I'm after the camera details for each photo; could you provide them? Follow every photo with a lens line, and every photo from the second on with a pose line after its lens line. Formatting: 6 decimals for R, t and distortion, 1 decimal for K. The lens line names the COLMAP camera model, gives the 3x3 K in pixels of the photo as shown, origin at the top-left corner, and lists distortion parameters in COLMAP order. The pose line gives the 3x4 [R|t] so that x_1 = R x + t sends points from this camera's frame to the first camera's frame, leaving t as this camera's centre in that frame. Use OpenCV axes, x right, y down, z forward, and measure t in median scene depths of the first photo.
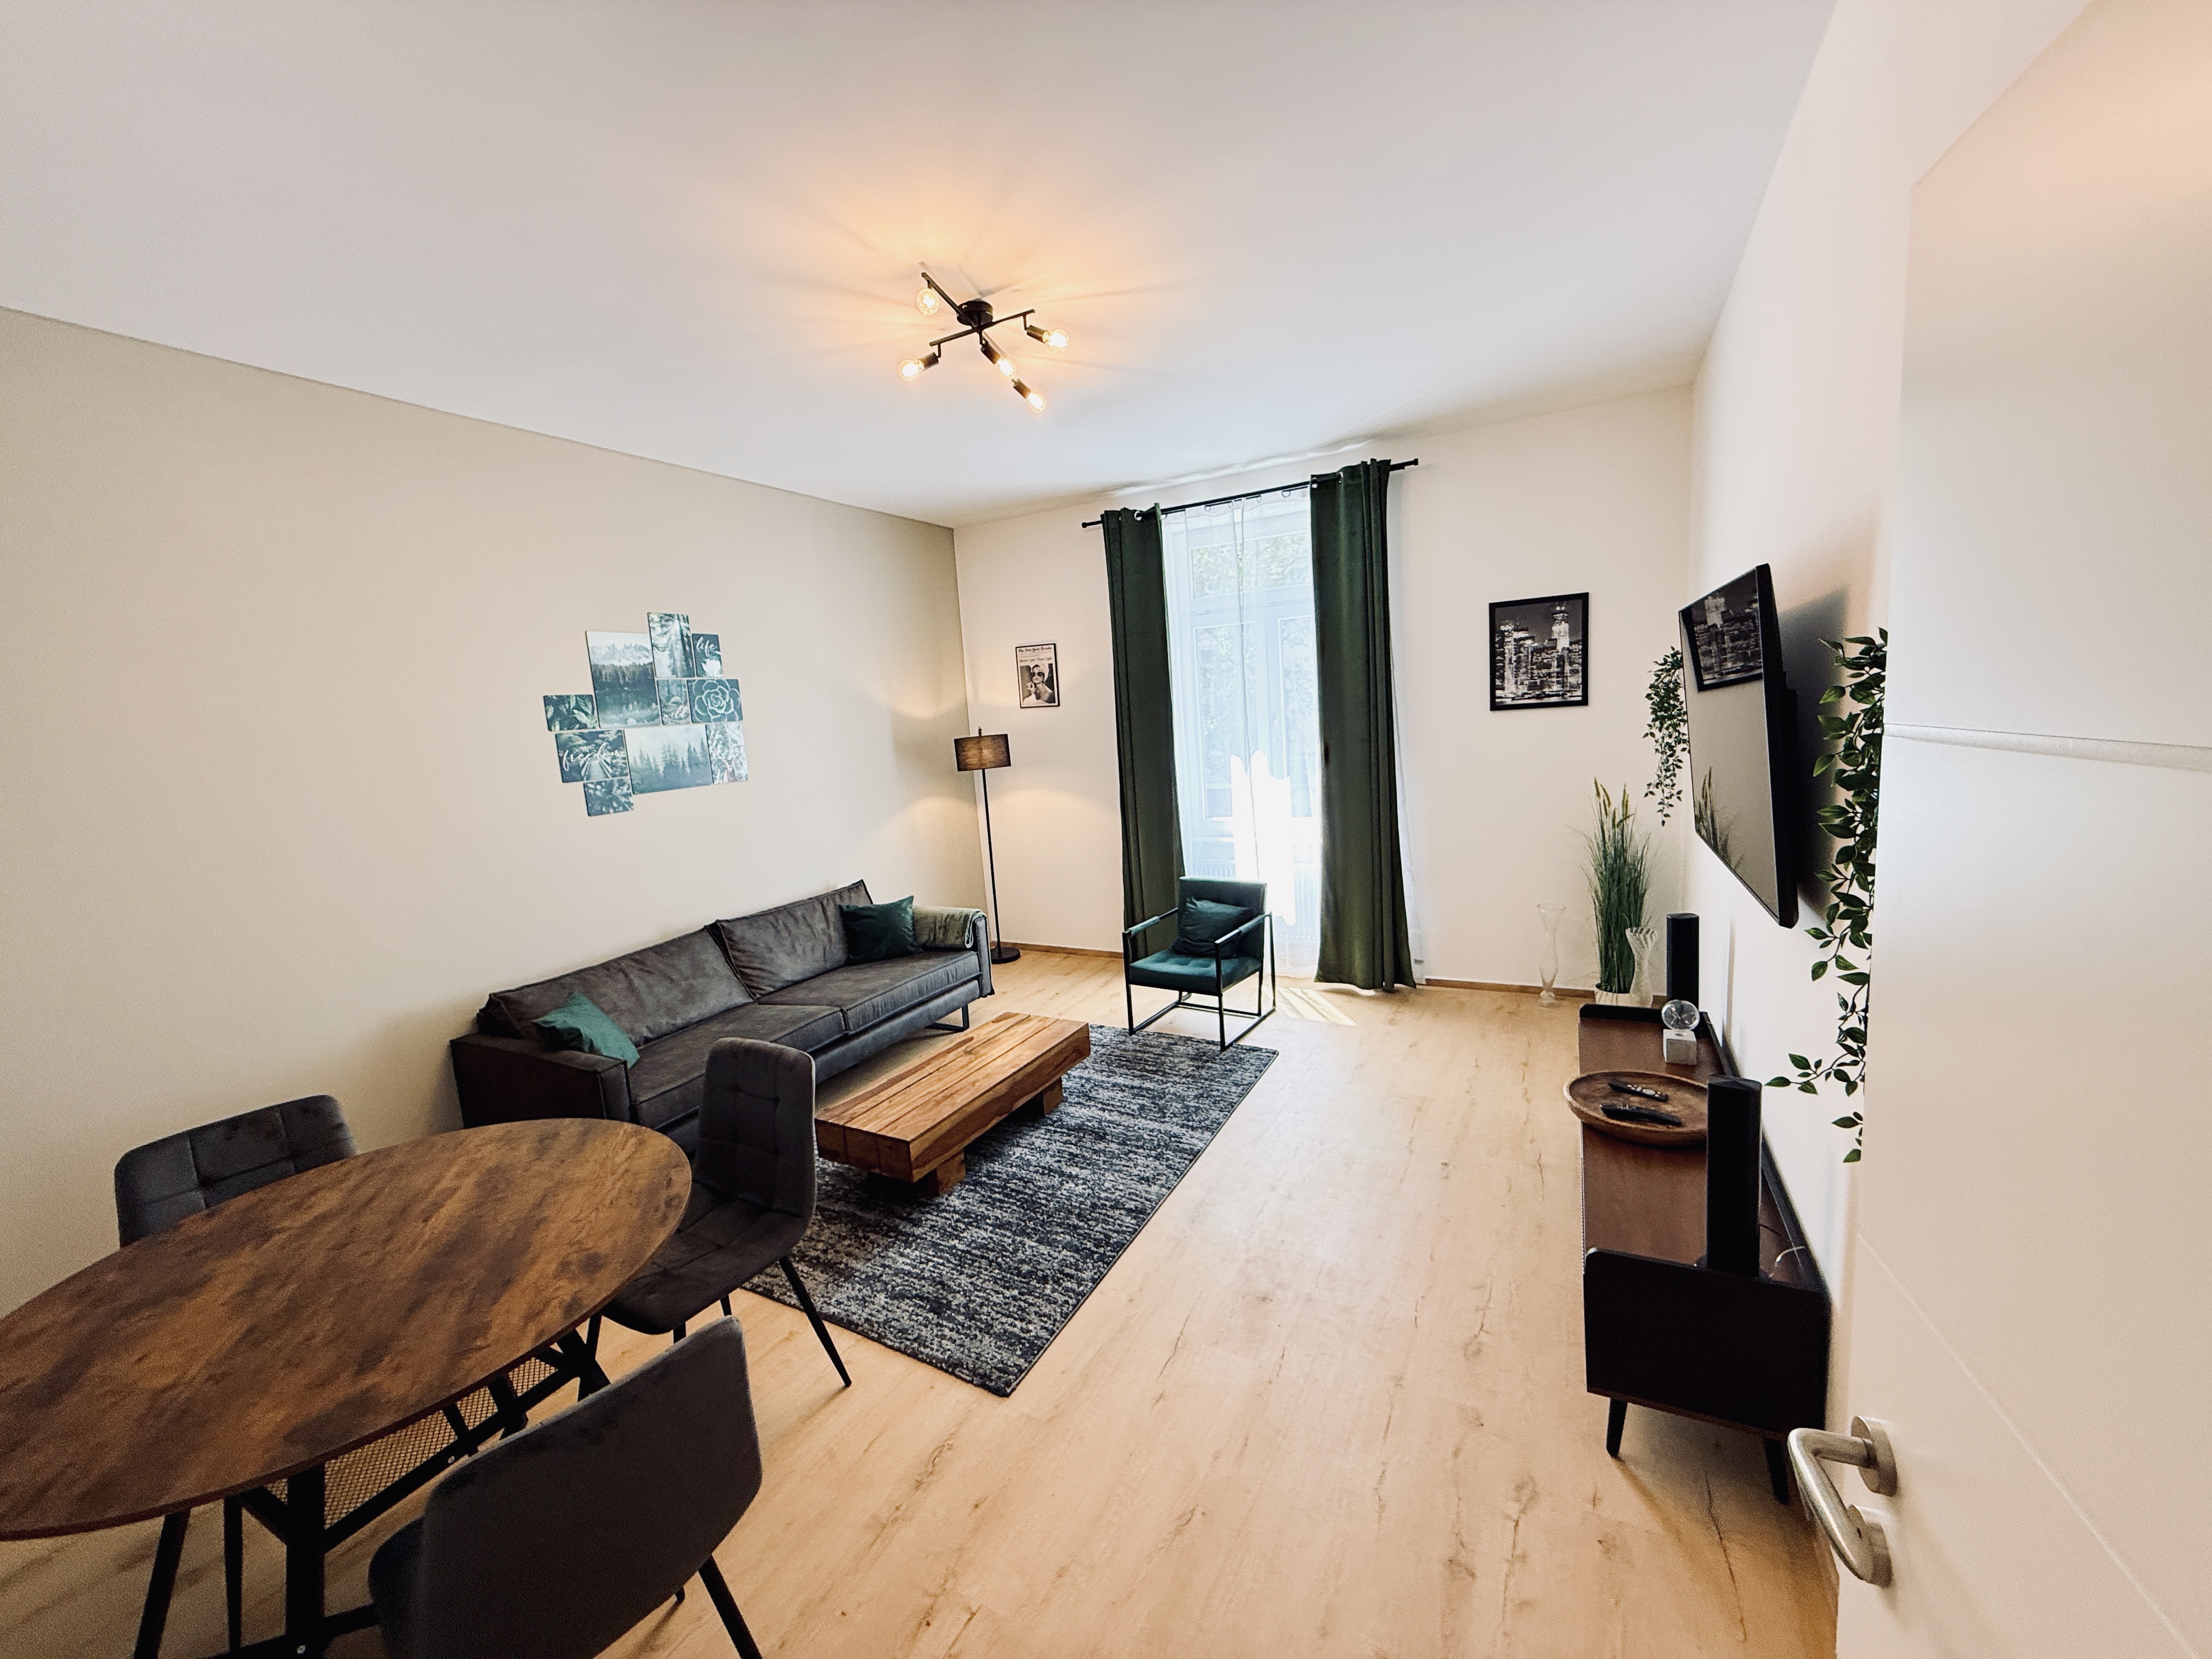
lens RADIAL K [[881.9, 0, 1101.1], [0, 881.9, 829.5], [0, 0, 1]] dist [-0.000417, -0.000358]
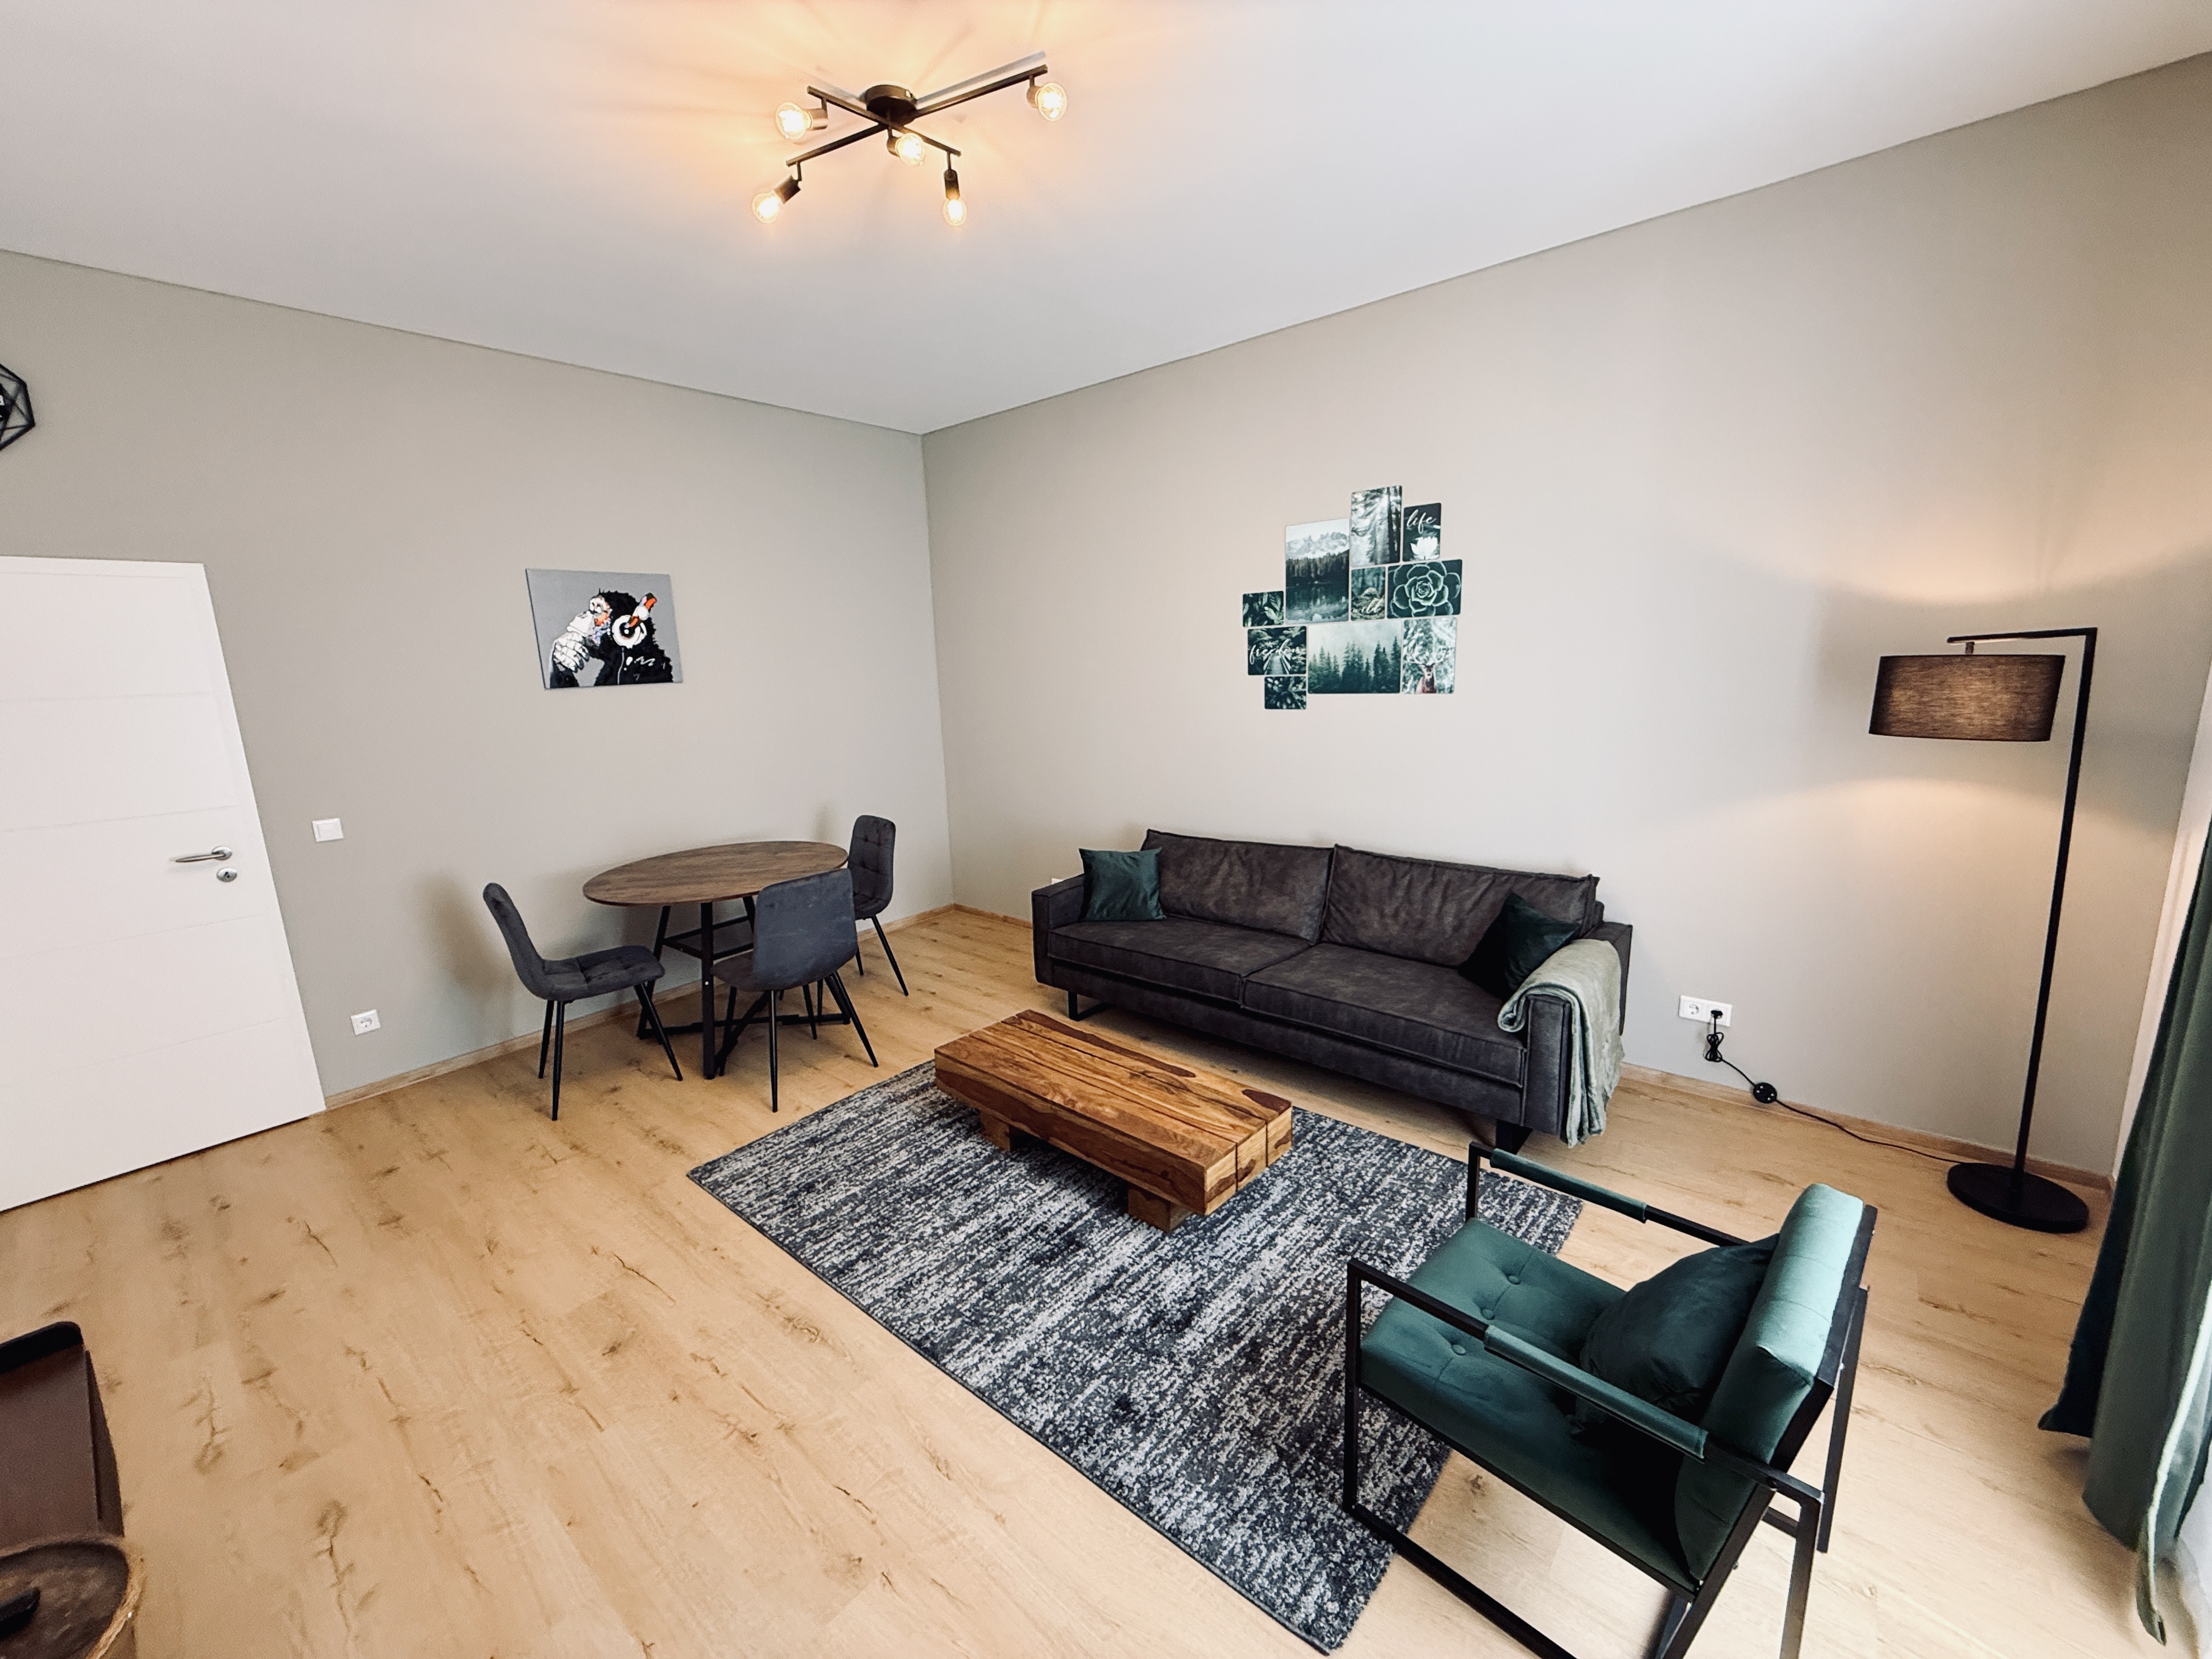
lens RADIAL K [[881.9, 0, 1100.7], [0, 881.9, 828.8], [0, 0, 1]] dist [-0.000417, -0.000358]
pose [[-0.207605, 0.263157, -0.942151, 0.475155], [-0.082047, 0.955057, 0.284841, -0.154253], [0.974766, 0.136435, -0.176684, 0.956410]]
